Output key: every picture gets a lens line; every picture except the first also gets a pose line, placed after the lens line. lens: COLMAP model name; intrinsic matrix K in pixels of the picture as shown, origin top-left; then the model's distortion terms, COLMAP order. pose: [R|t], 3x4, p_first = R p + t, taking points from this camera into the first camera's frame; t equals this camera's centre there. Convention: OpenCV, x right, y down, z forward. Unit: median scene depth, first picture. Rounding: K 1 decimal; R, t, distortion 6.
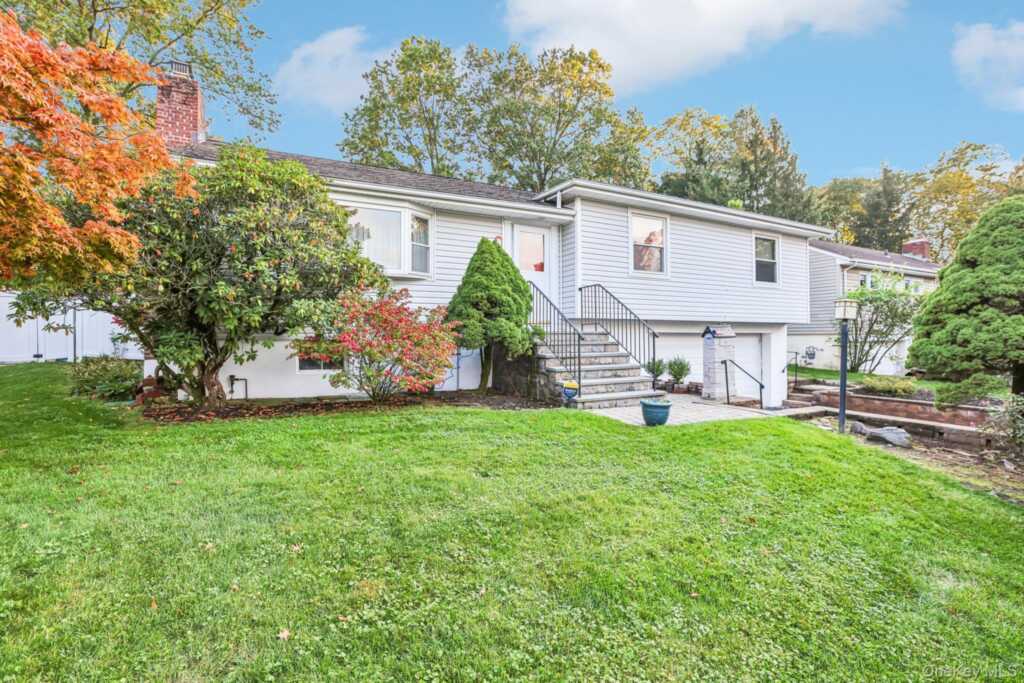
lens RADIAL K [[469.2, 0, 507.4], [0, 469.2, 337.7], [0, 0, 1]] dist [-0.056697, 0.018139]
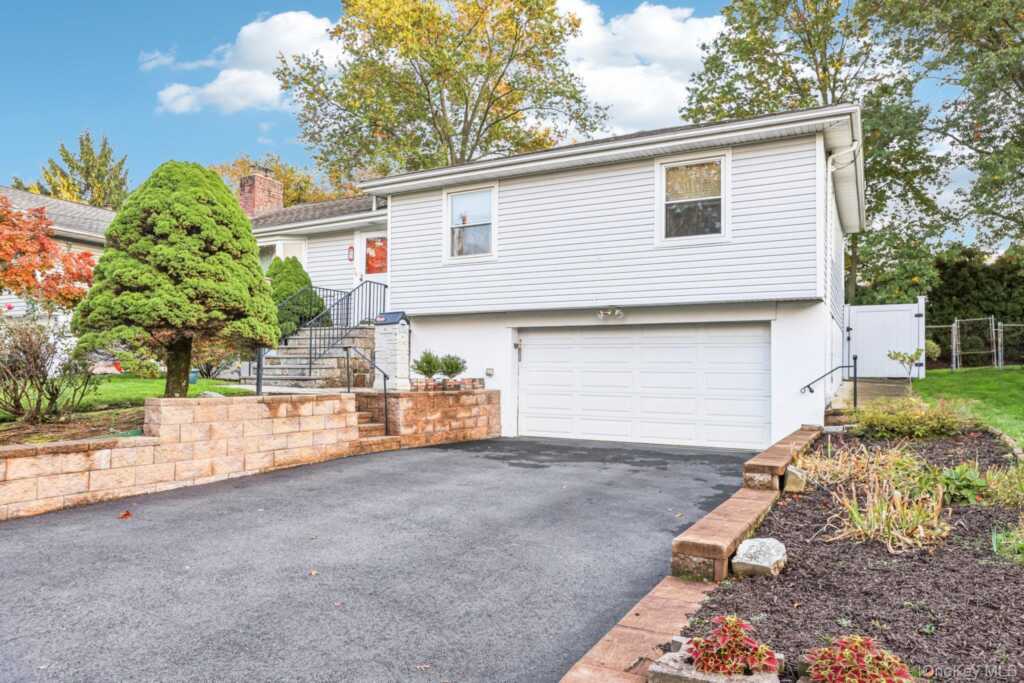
lens RADIAL K [[684.9, 0, 510.4], [0, 684.9, 373.6], [0, 0, 1]] dist [-0.032858, 0.000019]
pose [[0.572003, 0.002382, -0.820248, 1.155390], [-0.010211, 0.999939, -0.004217, 0.066981], [0.820188, 0.010788, 0.571993, 0.287182]]
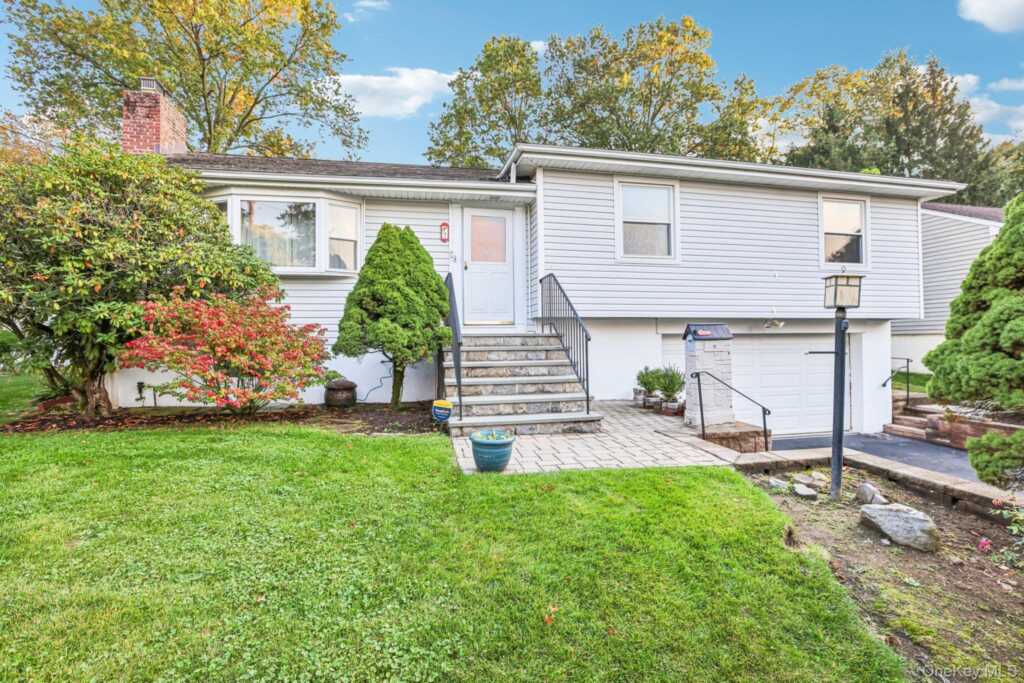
lens RADIAL K [[469.2, 0, 507.4], [0, 469.2, 337.7], [0, 0, 1]] dist [-0.056697, 0.018139]
pose [[0.962266, -0.009057, -0.271961, 0.241831], [0.007158, 0.999943, -0.007975, -0.000188], [0.272018, 0.005728, 0.962275, 0.159123]]
